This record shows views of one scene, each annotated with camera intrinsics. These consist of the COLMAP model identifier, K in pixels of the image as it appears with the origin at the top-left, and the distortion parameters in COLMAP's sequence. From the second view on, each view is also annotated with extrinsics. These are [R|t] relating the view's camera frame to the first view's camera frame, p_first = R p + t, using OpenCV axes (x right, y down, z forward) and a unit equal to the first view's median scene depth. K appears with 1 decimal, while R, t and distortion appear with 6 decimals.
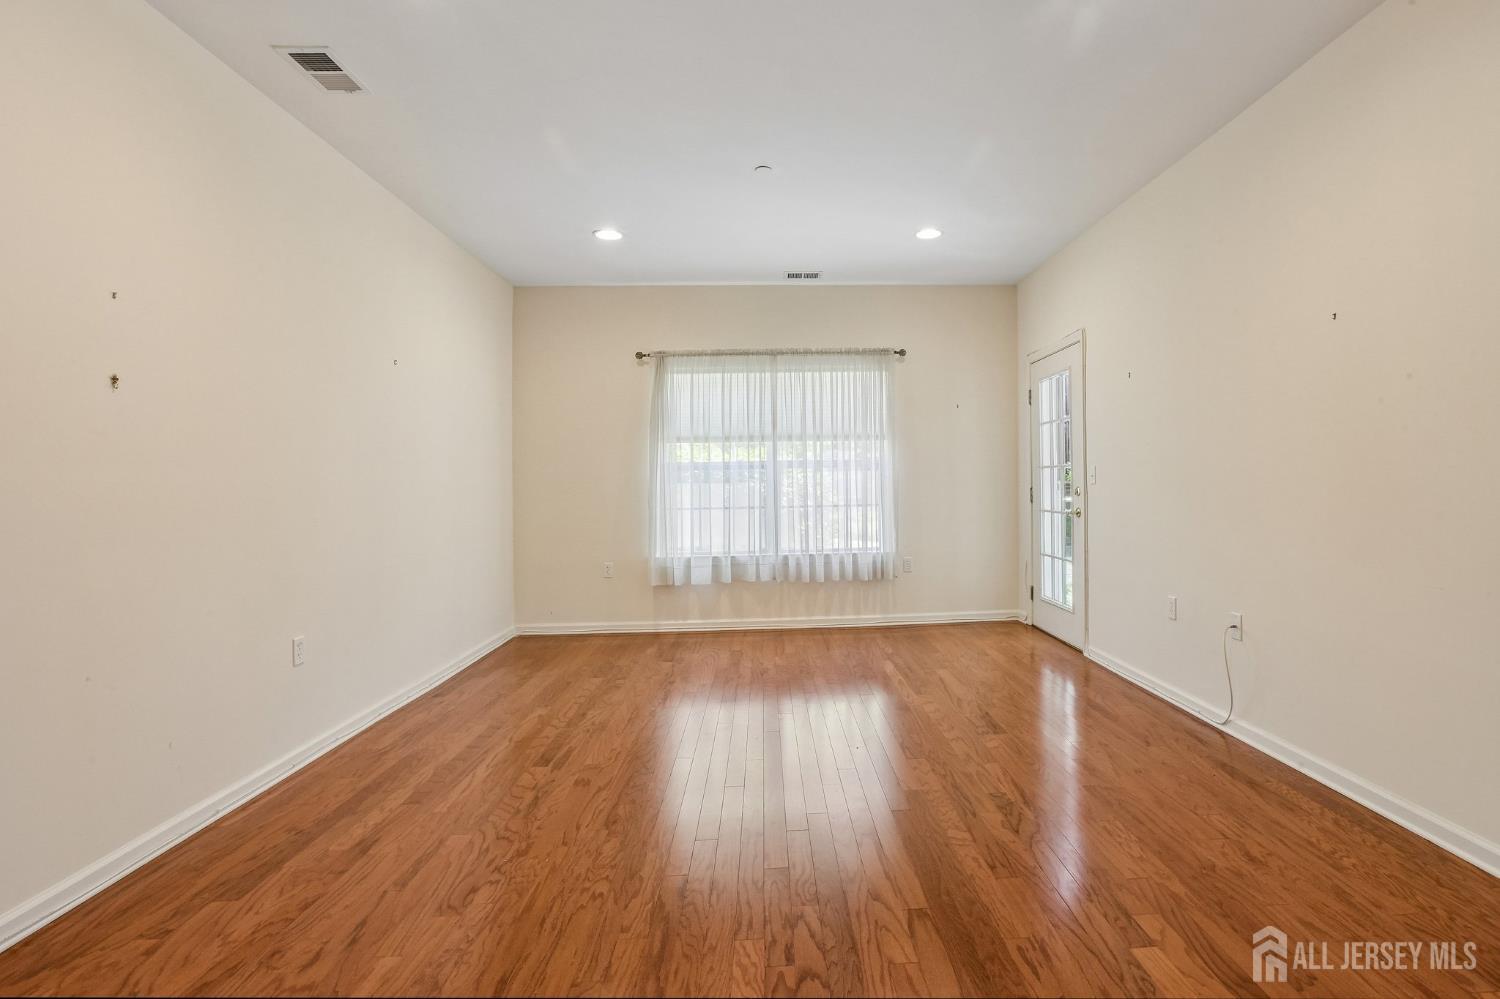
lens RADIAL K [[751.1, 0, 792.7], [0, 751.1, 470.6], [0, 0, 1]] dist [-0.021000, 0.001954]
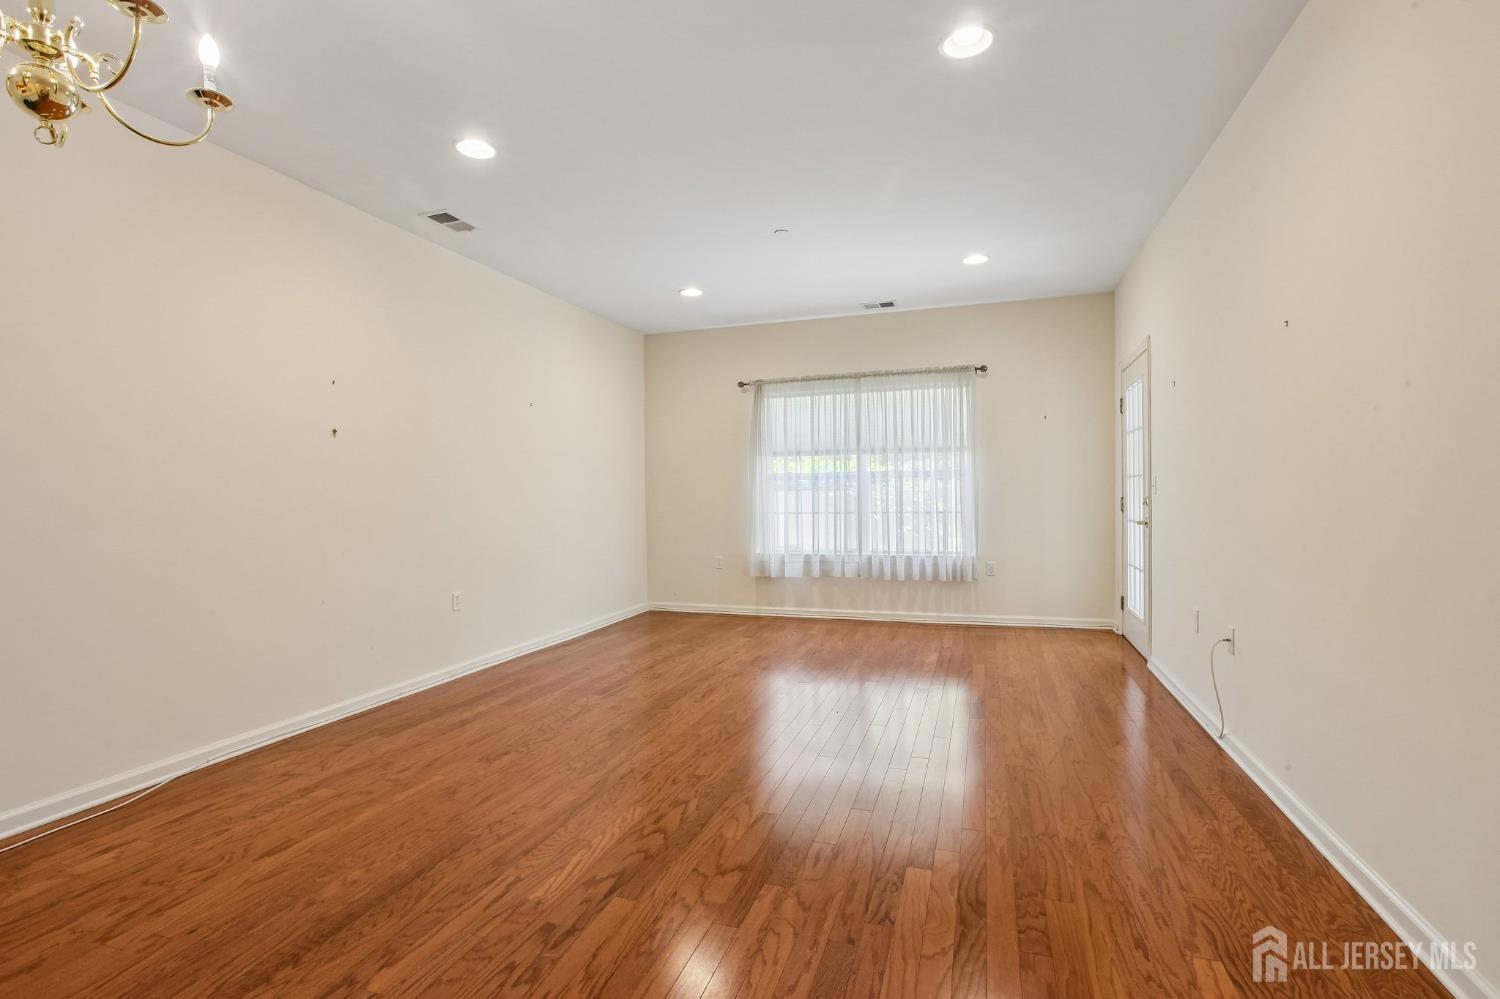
lens RADIAL K [[708.0, 0, 721.3], [0, 708.0, 501.9], [0, 0, 1]] dist [-0.029606, 0.000459]
pose [[0.926390, 0.011554, -0.376387, 0.188234], [0.002006, 0.999364, 0.035614, -0.006200], [0.376559, -0.033748, 0.925778, -0.063803]]
